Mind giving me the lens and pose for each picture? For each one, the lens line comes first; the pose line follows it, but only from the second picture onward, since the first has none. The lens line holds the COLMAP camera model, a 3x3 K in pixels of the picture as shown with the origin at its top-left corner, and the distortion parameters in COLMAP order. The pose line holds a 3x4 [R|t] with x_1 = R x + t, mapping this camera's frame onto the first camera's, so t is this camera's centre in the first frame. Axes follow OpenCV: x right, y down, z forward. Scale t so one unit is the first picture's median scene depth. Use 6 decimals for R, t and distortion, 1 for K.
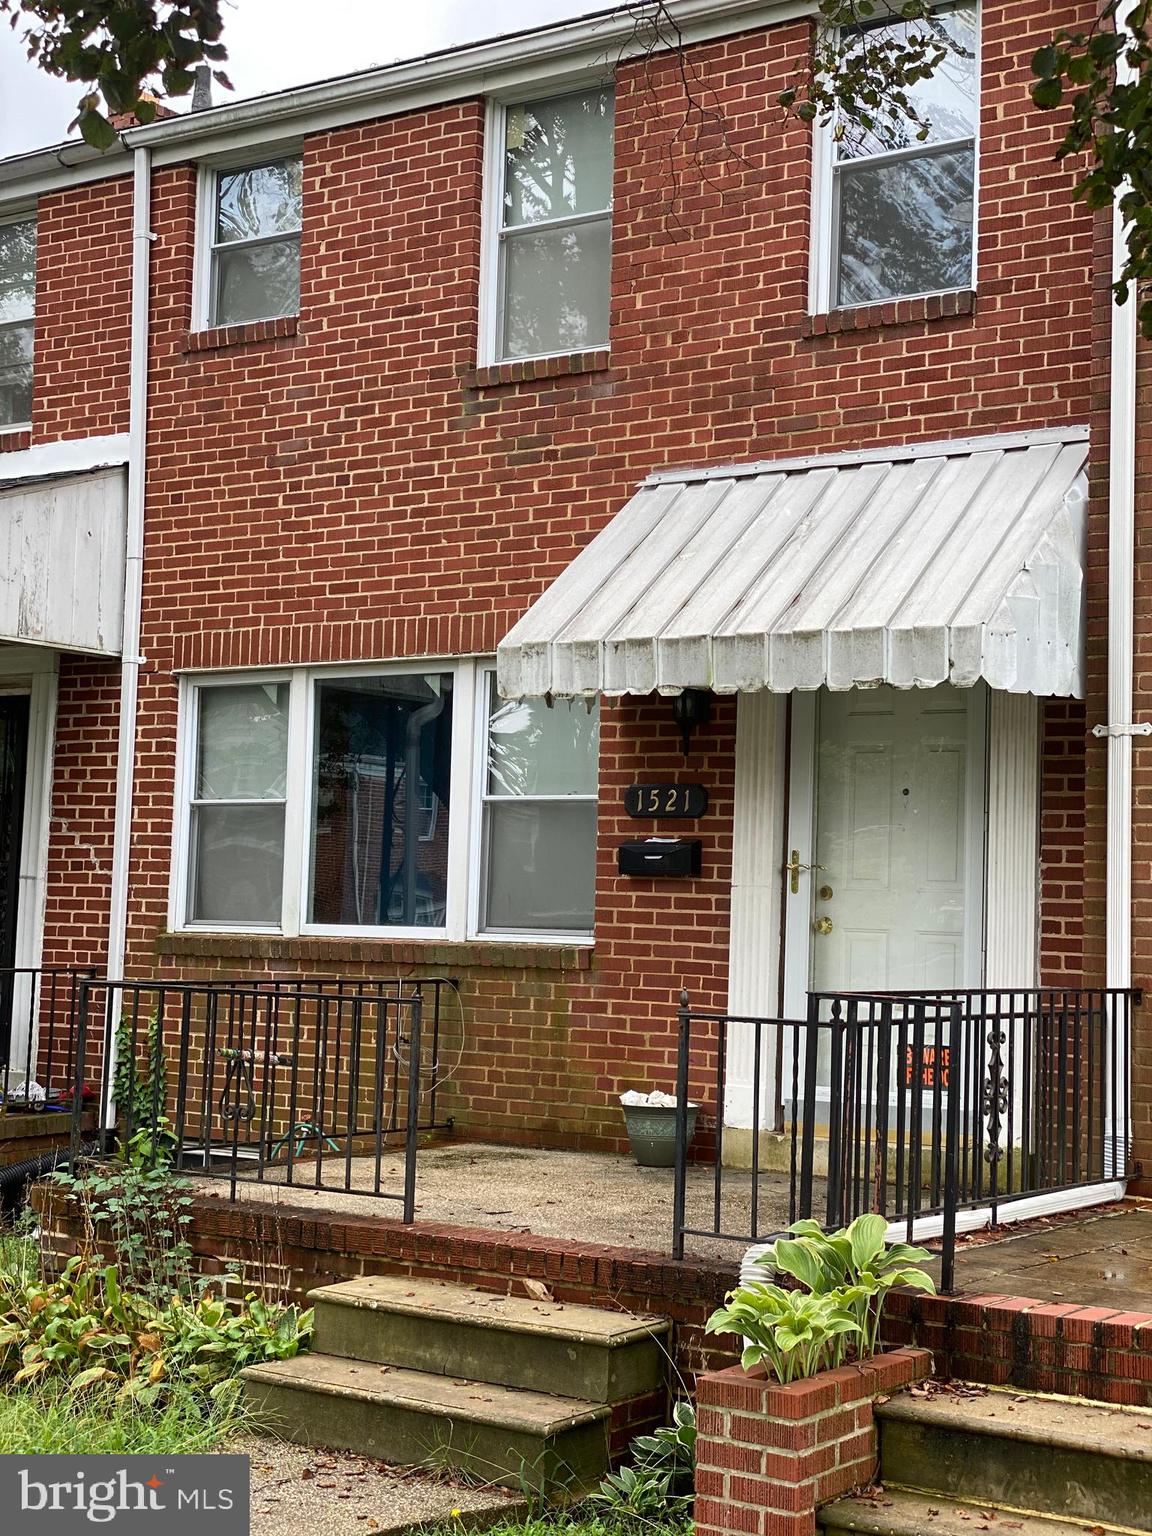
lens RADIAL K [[2282.1, 0, 578.4], [0, 2282.1, 702.0], [0, 0, 1]] dist [0.187352, 0.020392]
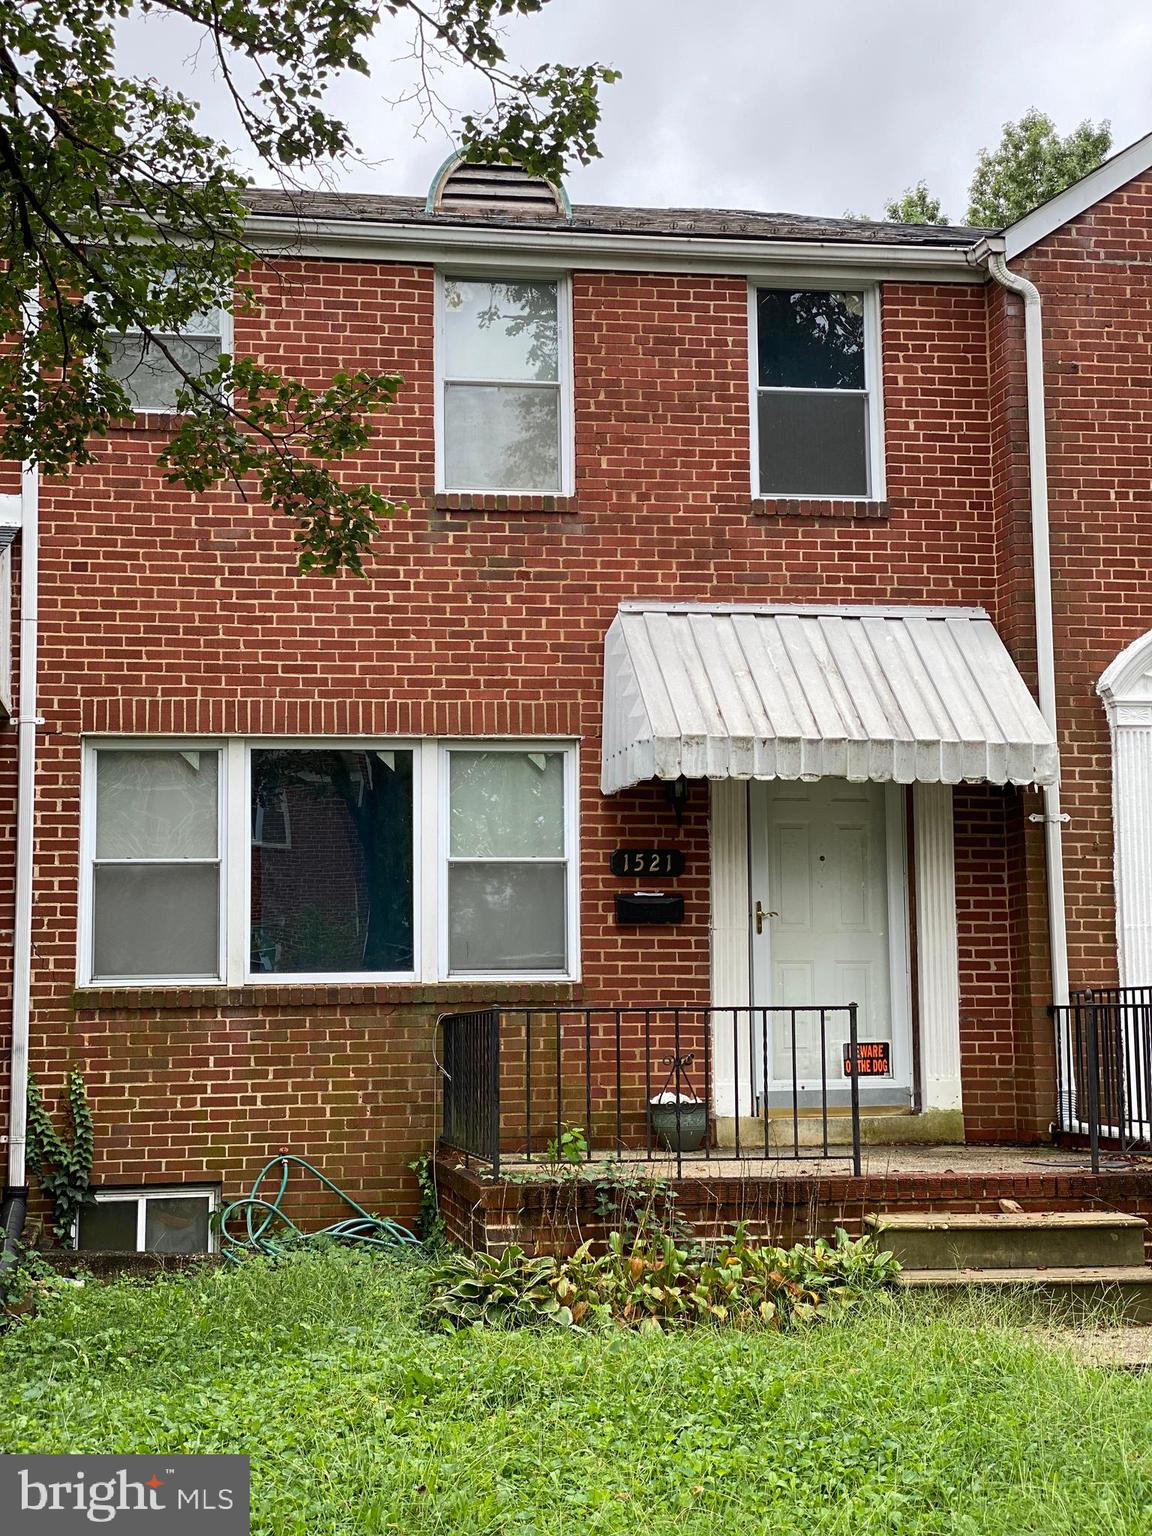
lens RADIAL K [[2282.1, 0, 578.4], [0, 2282.1, 702.0], [0, 0, 1]] dist [0.187352, 0.020392]
pose [[0.715500, 0.064250, 0.695652, -0.843557], [-0.034701, 0.997801, -0.056466, 0.026407], [-0.697750, 0.016261, 0.716156, 0.119723]]
